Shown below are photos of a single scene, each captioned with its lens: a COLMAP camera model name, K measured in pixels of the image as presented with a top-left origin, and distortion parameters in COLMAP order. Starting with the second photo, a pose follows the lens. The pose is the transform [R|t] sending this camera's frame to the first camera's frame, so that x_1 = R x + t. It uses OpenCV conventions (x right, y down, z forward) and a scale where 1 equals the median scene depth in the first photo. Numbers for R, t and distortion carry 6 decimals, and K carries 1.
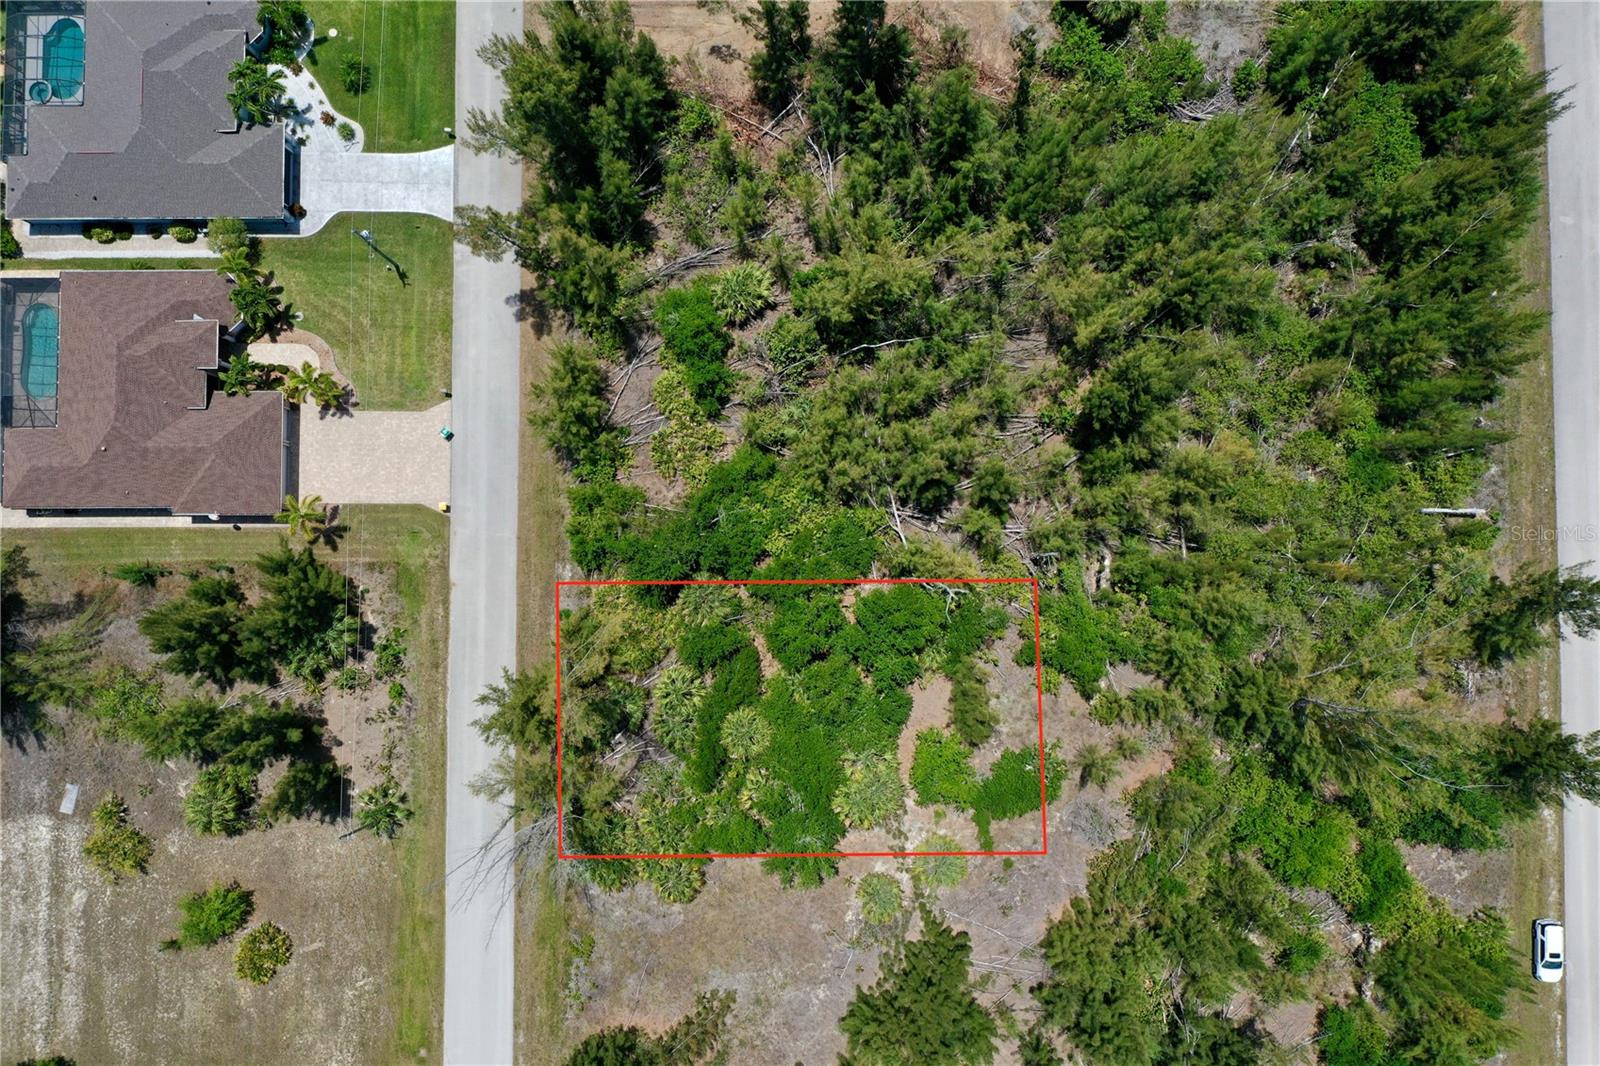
lens RADIAL K [[1262.7, 0, 801.3], [0, 1262.7, 528.3], [0, 0, 1]] dist [-0.003244, -0.002248]
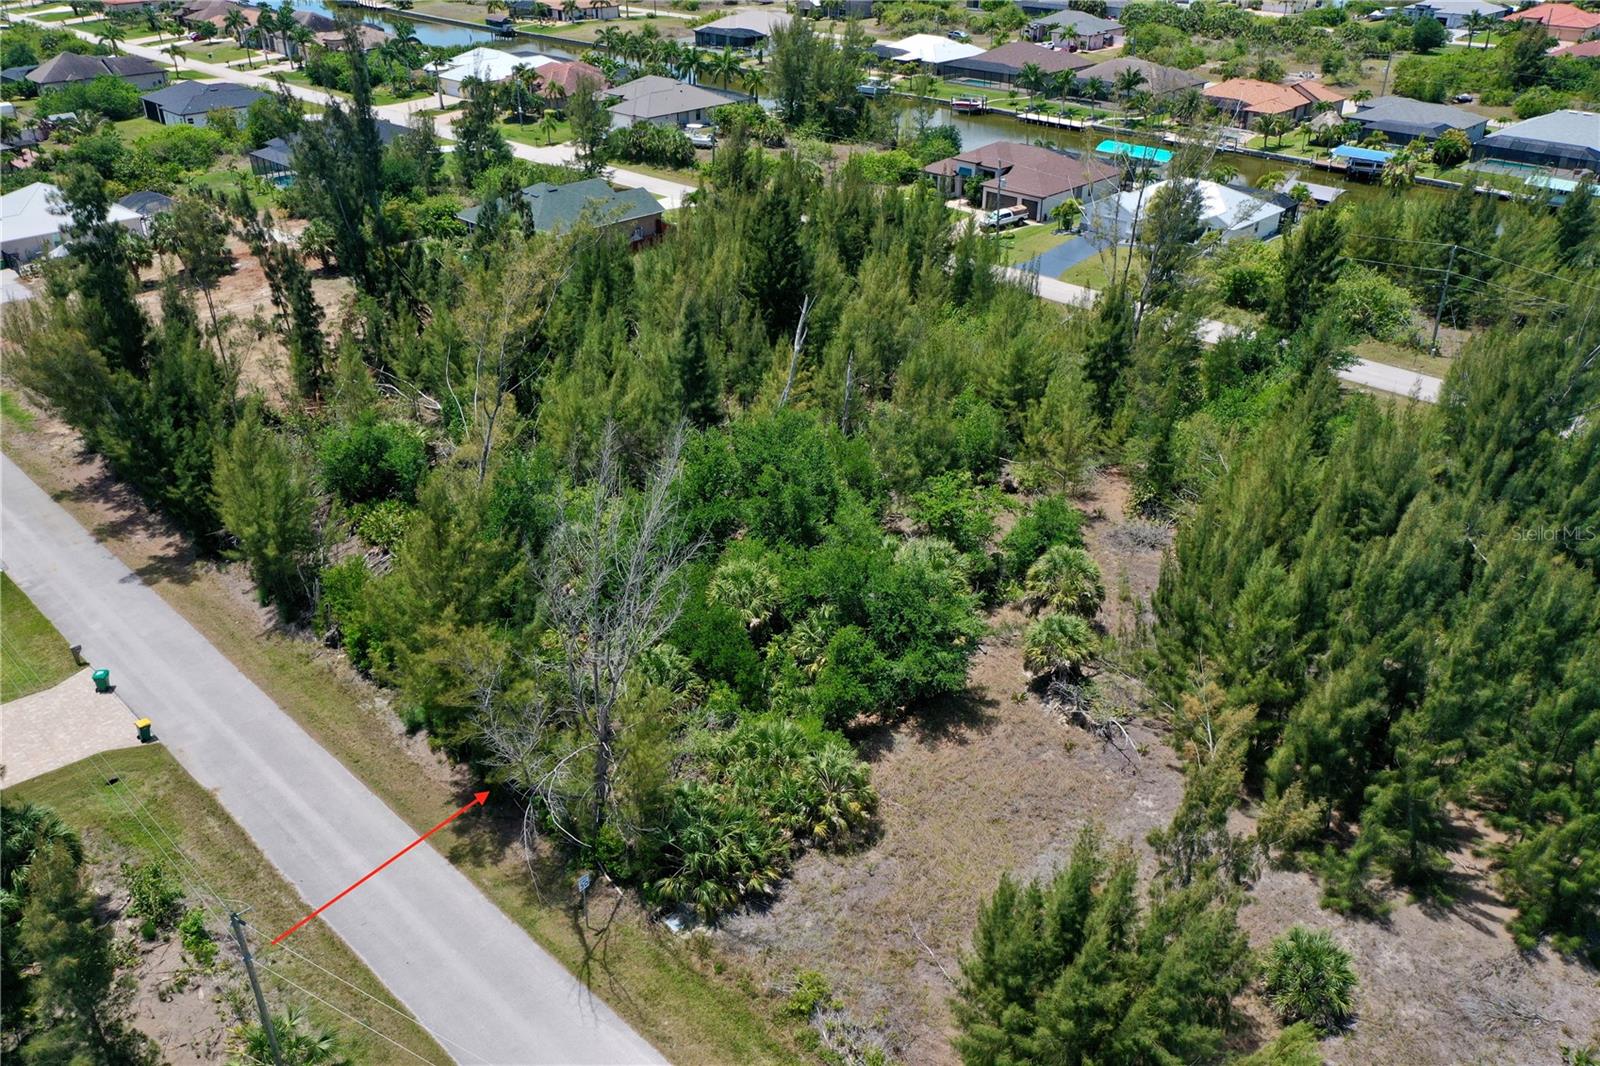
lens RADIAL K [[1262.7, 0, 801.3], [0, 1262.7, 528.3], [0, 0, 1]] dist [-0.003244, -0.002248]
pose [[0.699997, -0.331917, 0.632326, -0.424370], [0.712974, 0.375522, -0.592158, 0.552489], [-0.040905, 0.865341, 0.499512, 0.602772]]
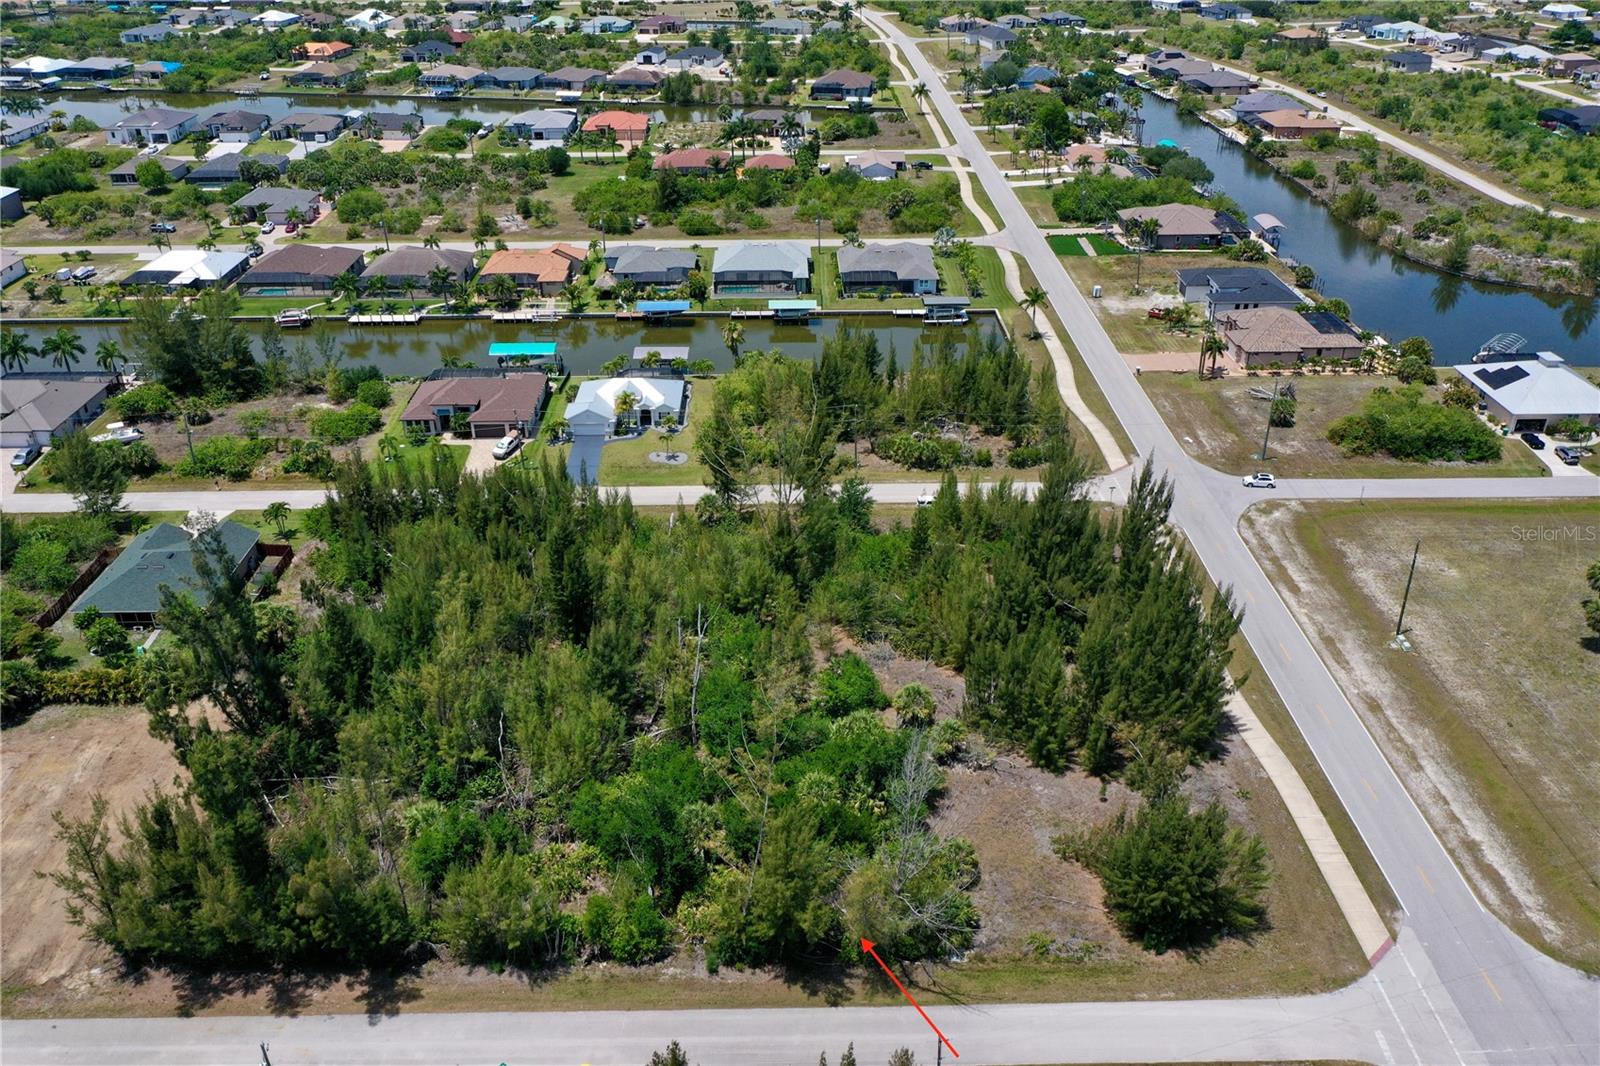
lens RADIAL K [[1262.7, 0, 801.3], [0, 1262.7, 528.3], [0, 0, 1]] dist [-0.003244, -0.002248]
pose [[-0.016181, -0.472586, 0.881136, -0.912094], [0.999030, 0.028457, 0.033608, 0.097045], [-0.040957, 0.880825, 0.471667, 0.232079]]
